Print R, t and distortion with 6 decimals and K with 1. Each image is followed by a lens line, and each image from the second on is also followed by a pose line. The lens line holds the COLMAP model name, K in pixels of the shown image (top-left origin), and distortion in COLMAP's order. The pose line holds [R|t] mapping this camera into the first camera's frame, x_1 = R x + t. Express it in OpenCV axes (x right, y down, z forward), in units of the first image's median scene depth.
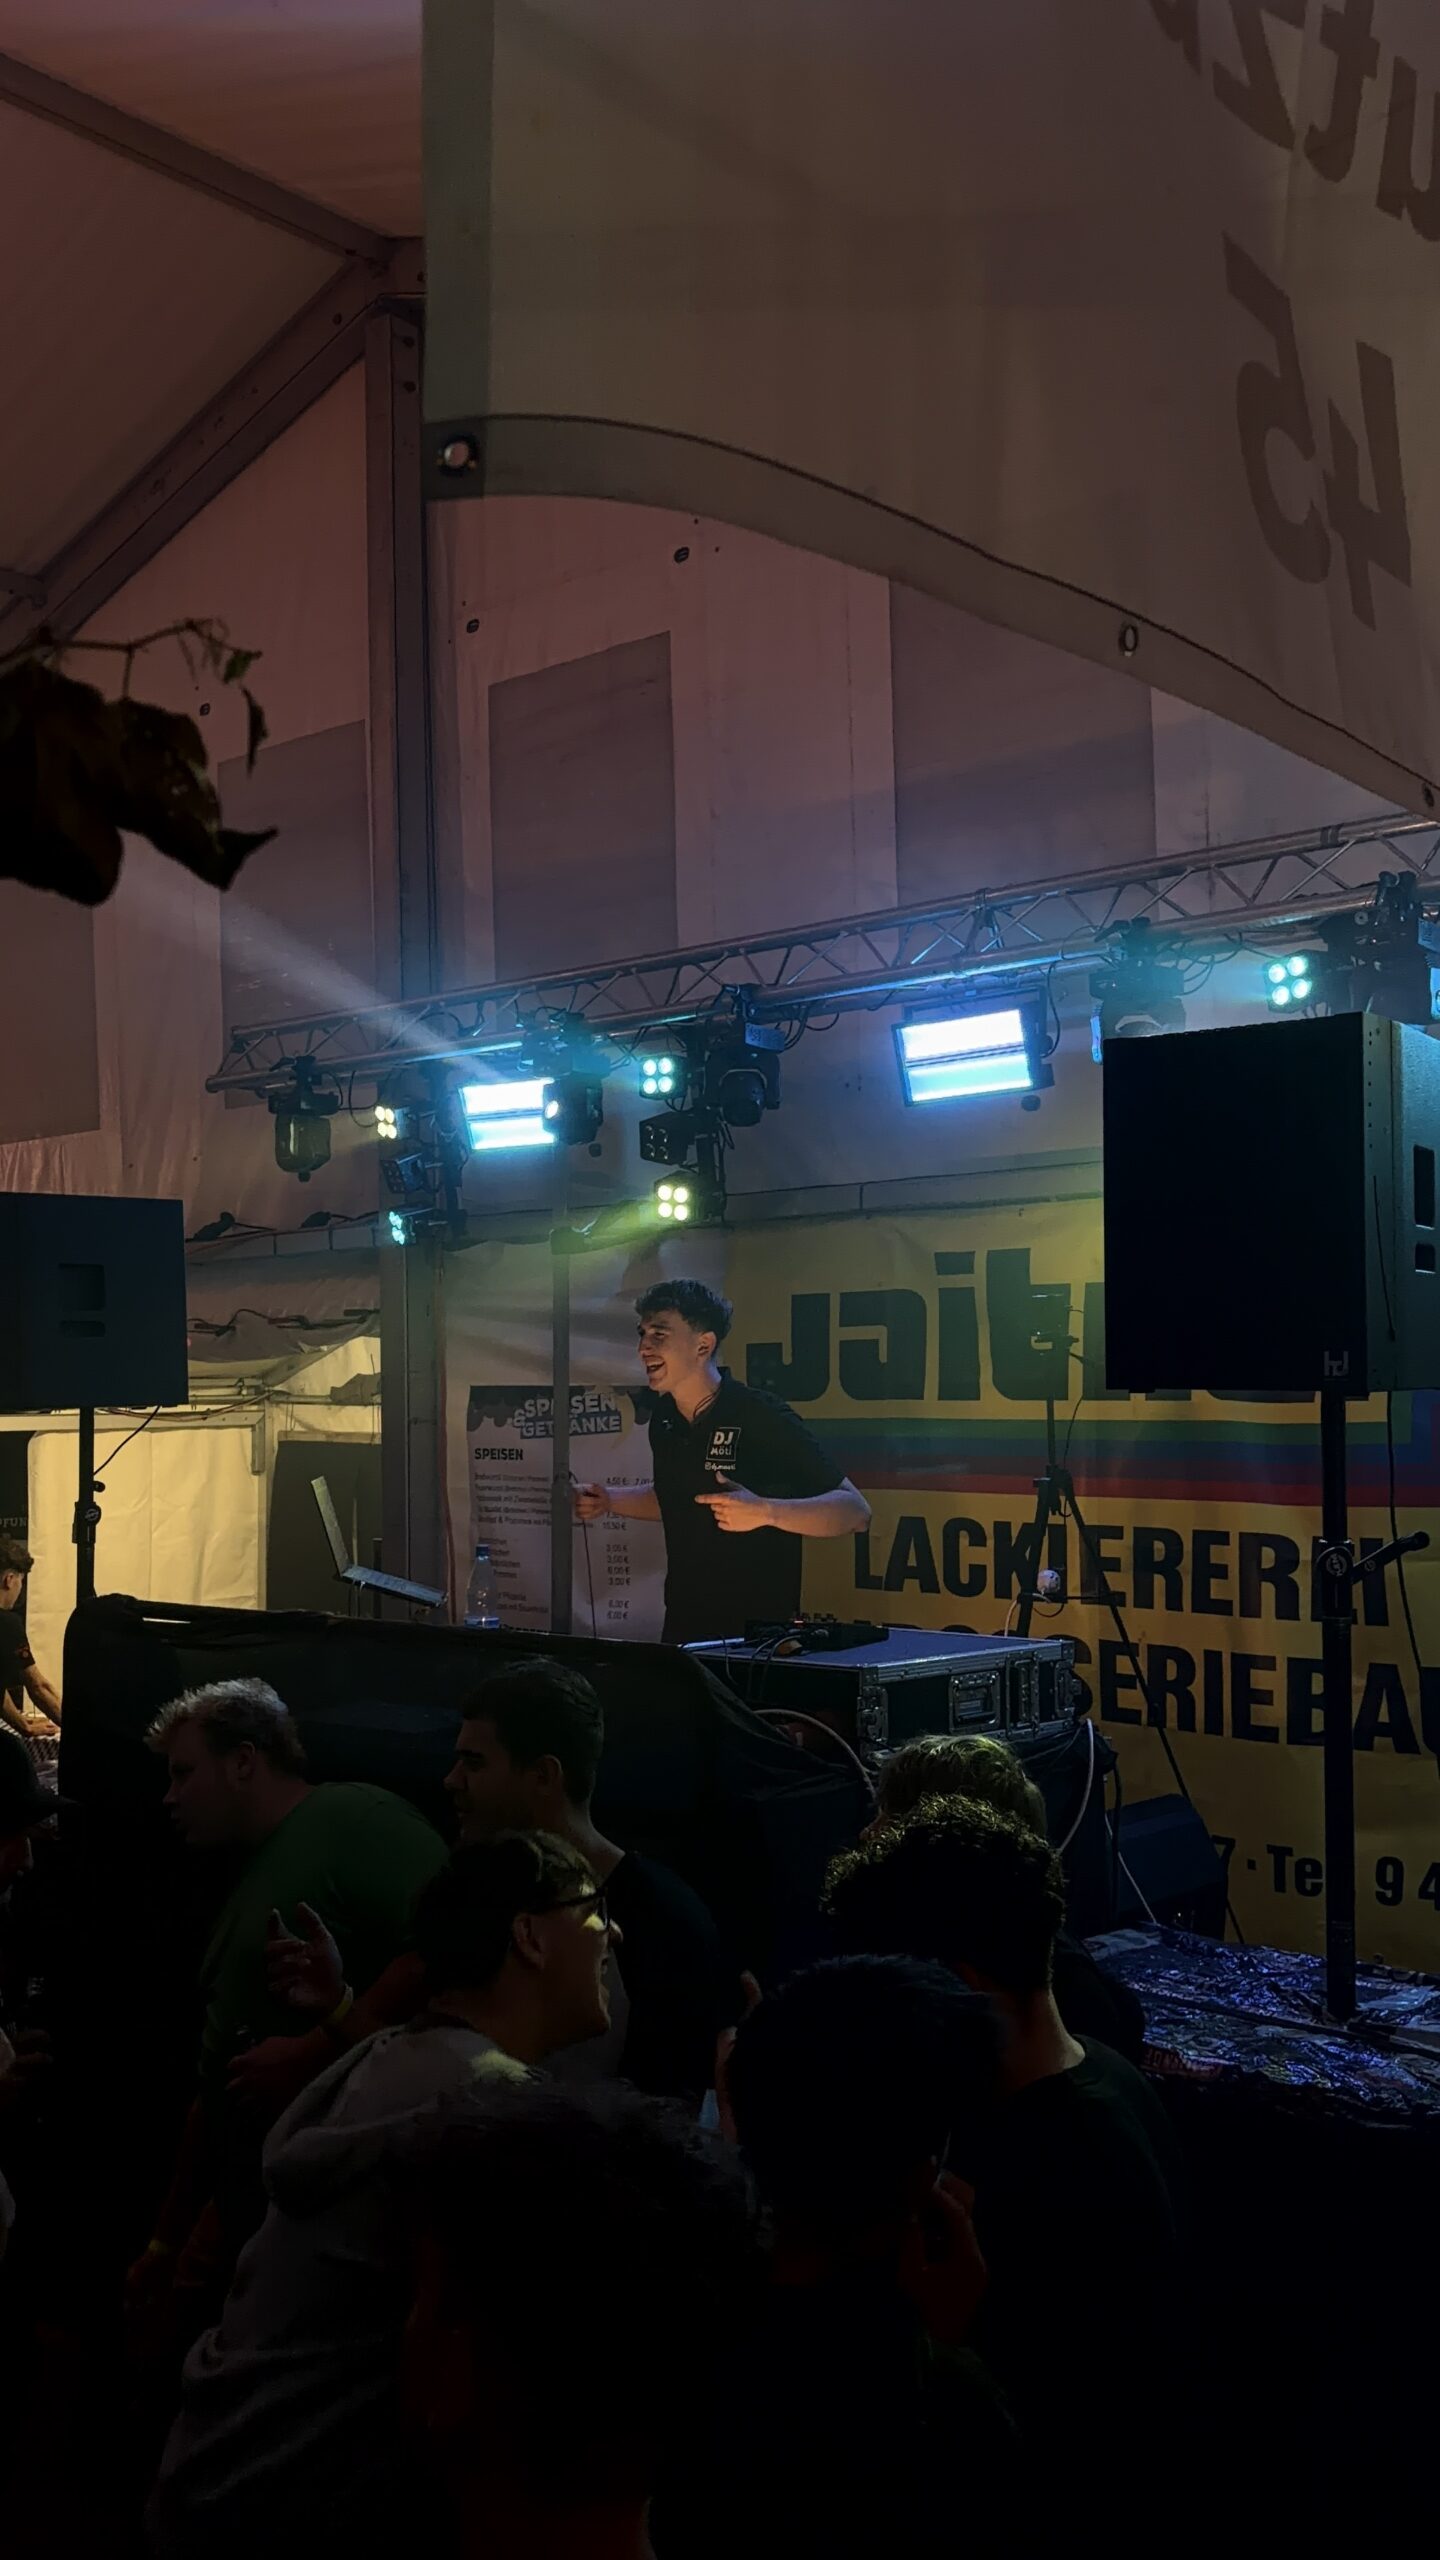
lens RADIAL K [[2305.1, 0, 701.3], [0, 2305.1, 1227.8], [0, 0, 1]] dist [0.030107, -0.031197]
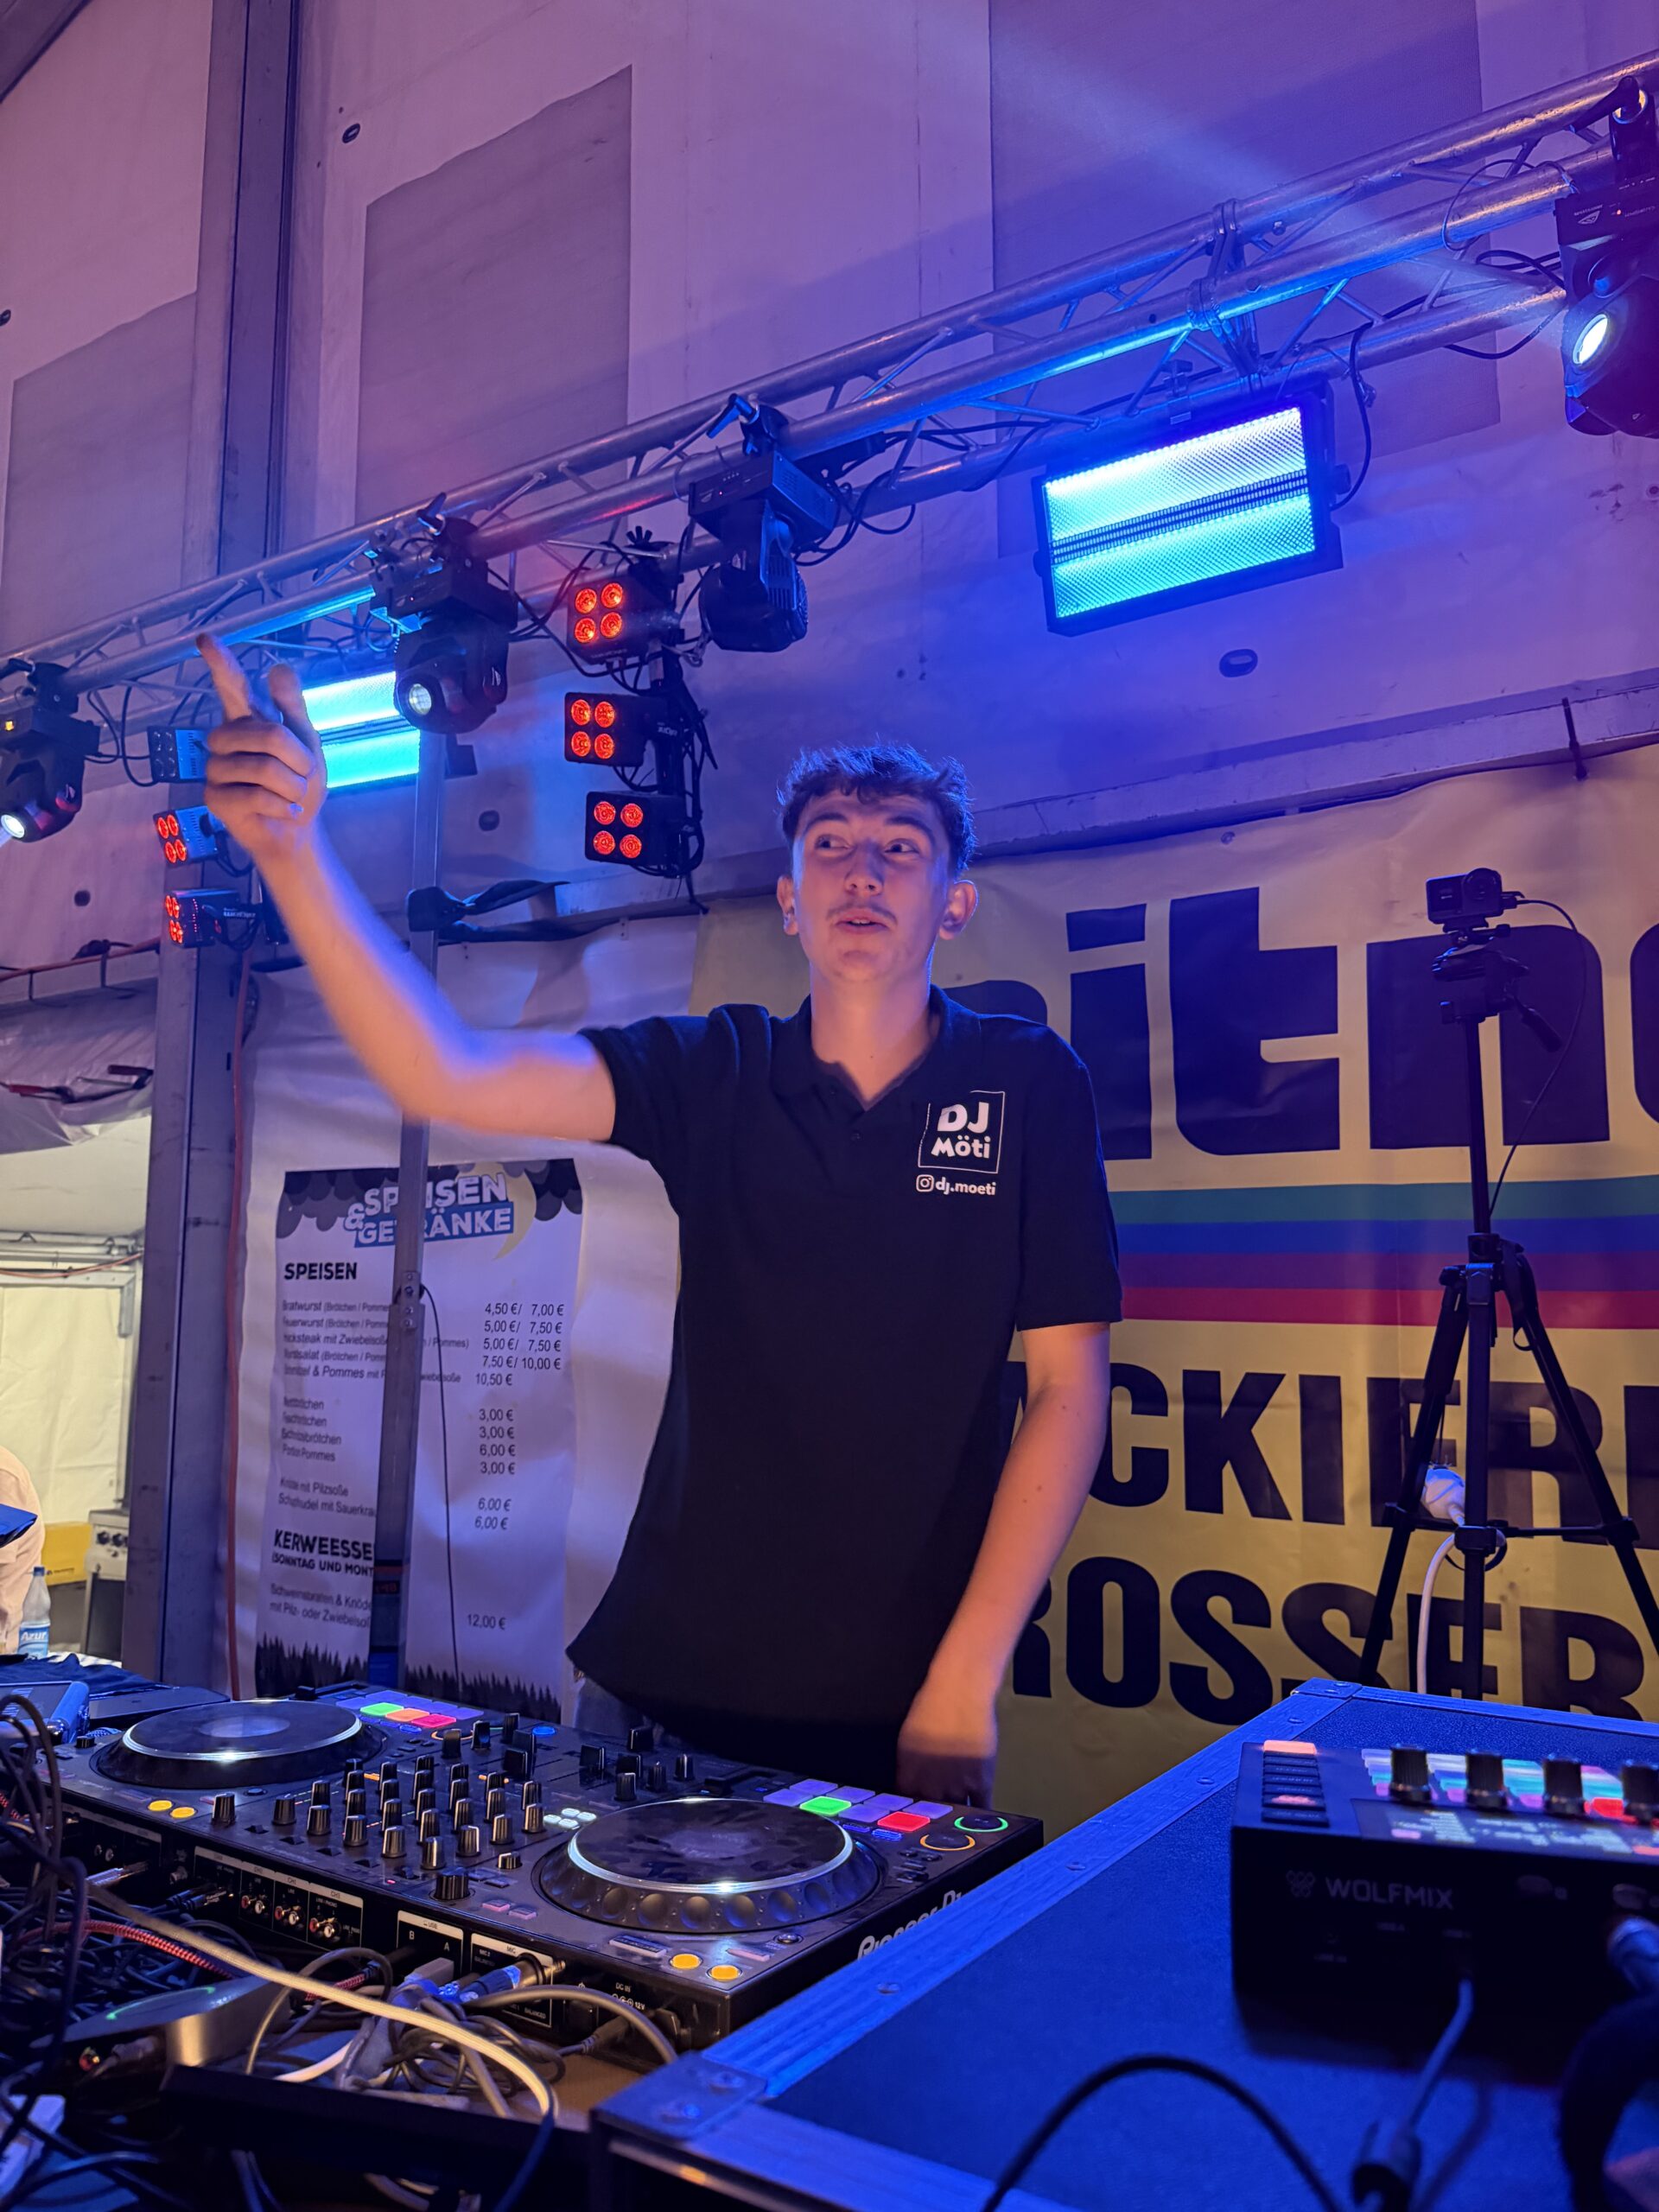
lens RADIAL K [[1565.2, 0, 826.1], [0, 1565.2, 1109.9], [0, 0, 1]] dist [0.033812, -0.057584]
pose [[0.986573, 0.040601, 0.158196, -0.021189], [-0.031372, 0.997681, -0.060407, 0.089070], [-0.160282, 0.054633, 0.985558, 0.630909]]
